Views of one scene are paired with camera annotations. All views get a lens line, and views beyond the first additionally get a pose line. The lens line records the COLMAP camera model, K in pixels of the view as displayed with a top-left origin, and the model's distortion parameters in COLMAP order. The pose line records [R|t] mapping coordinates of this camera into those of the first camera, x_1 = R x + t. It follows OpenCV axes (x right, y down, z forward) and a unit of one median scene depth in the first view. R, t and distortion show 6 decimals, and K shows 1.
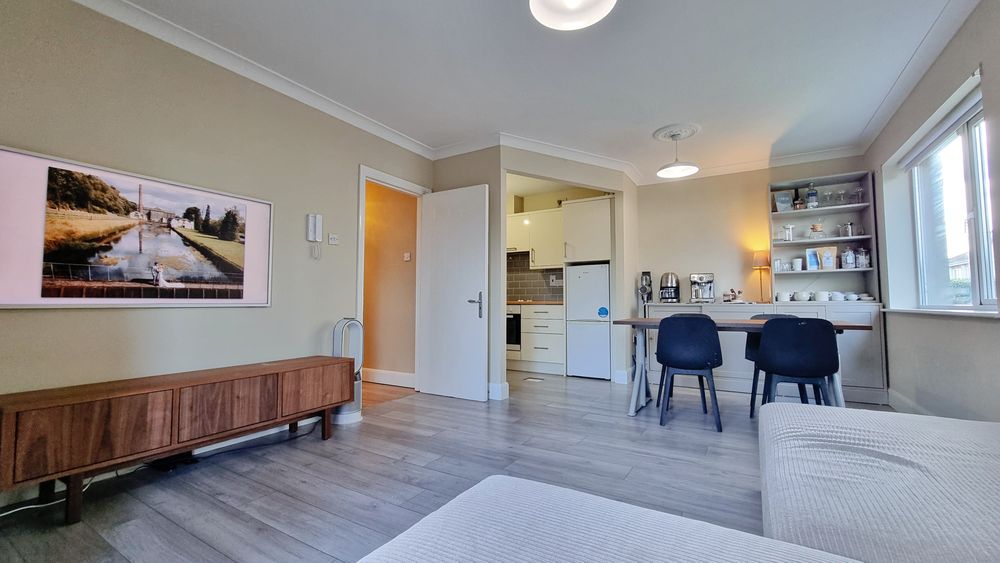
lens RADIAL K [[412.2, 0, 501.7], [0, 412.2, 286.4], [0, 0, 1]] dist [-0.004830, -0.000372]
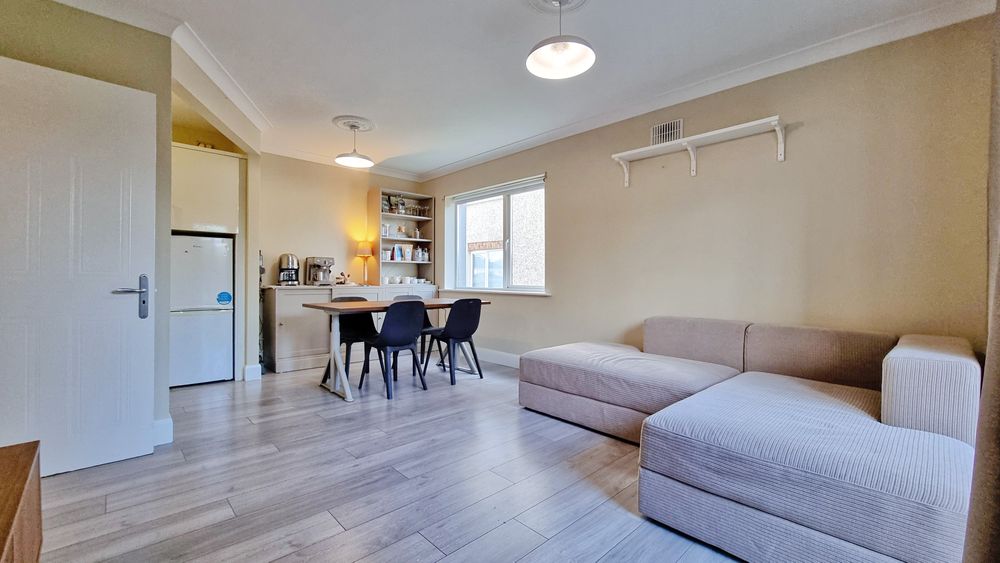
lens RADIAL K [[412.2, 0, 500.0], [0, 412.2, 281.5], [0, 0, 1]] dist [-0.004830, -0.000372]
pose [[0.267632, -0.003346, 0.963515, -0.446099], [-0.047331, 0.998741, 0.016616, -0.009638], [-0.962358, -0.050051, 0.267137, 0.318026]]
